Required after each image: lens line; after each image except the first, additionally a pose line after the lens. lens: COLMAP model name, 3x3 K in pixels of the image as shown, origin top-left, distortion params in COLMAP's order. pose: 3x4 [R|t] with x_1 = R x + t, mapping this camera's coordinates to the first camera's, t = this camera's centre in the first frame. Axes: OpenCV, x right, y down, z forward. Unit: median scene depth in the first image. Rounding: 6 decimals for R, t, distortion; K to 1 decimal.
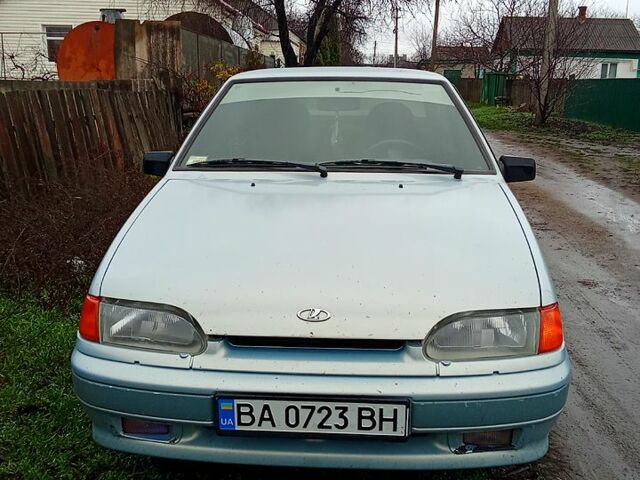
lens RADIAL K [[646.2, 0, 320.0], [0, 646.2, 240.0], [0, 0, 1]] dist [0.063076, -0.012086]
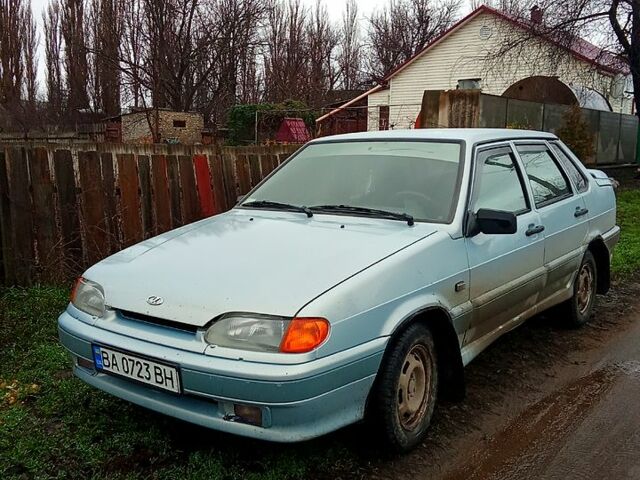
lens RADIAL K [[646.2, 0, 320.0], [0, 646.2, 240.0], [0, 0, 1]] dist [0.063076, -0.012086]
pose [[0.838457, 0.068461, -0.540651, 1.073085], [-0.117908, 0.991369, -0.057321, 0.021519], [0.532060, 0.111808, 0.839292, -0.036941]]
